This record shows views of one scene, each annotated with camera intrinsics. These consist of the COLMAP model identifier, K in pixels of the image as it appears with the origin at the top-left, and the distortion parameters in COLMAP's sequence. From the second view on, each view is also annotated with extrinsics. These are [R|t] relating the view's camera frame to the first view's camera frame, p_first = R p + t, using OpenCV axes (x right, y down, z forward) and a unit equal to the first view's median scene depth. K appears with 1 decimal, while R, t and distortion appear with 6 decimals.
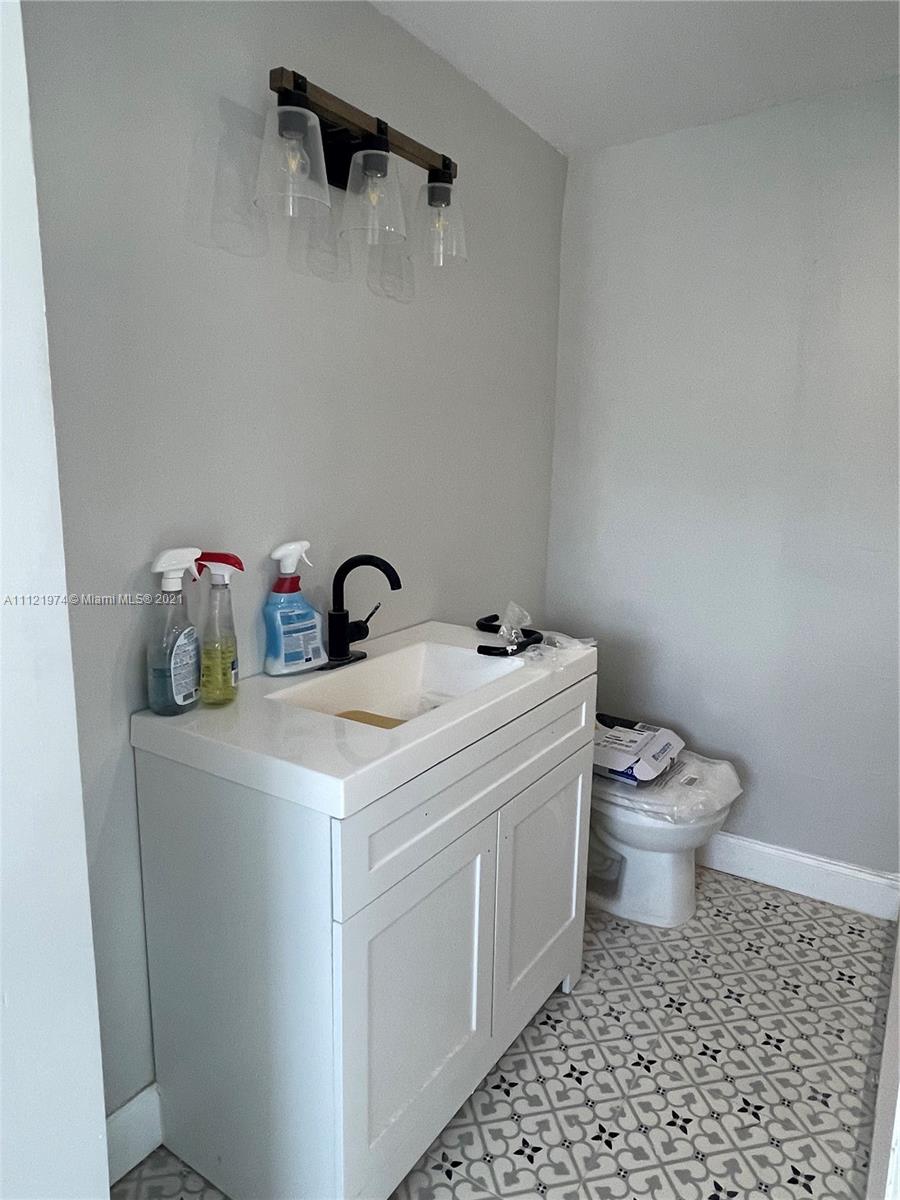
lens RADIAL K [[776.8, 0, 450.5], [0, 776.8, 598.2], [0, 0, 1]] dist [-0.009192, 0.000787]
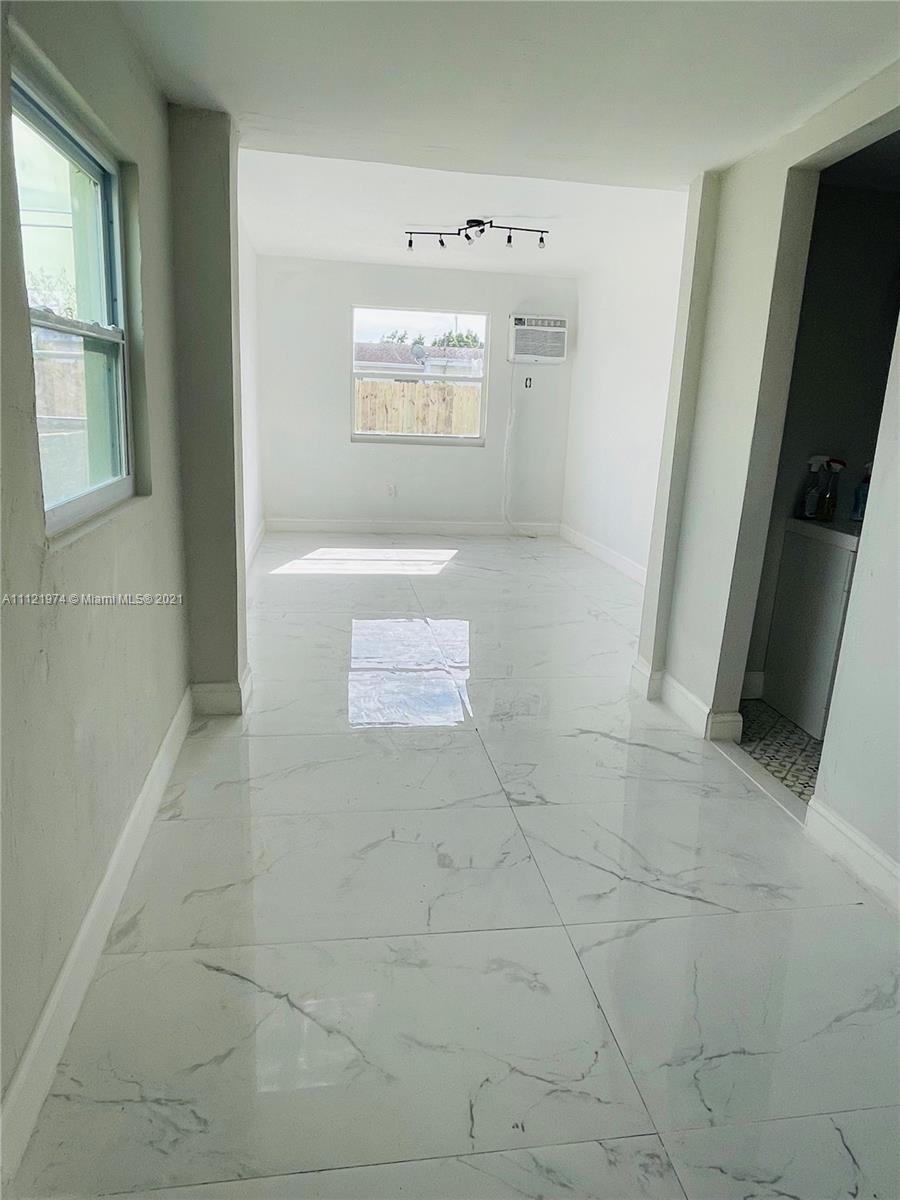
lens RADIAL K [[776.8, 0, 449.5], [0, 776.8, 597.8], [0, 0, 1]] dist [-0.009192, 0.000787]
pose [[0.667056, 0.195838, -0.718807, 0.289347], [-0.168622, 0.979481, 0.110377, 0.121501], [0.725674, 0.047580, 0.686391, -0.613543]]
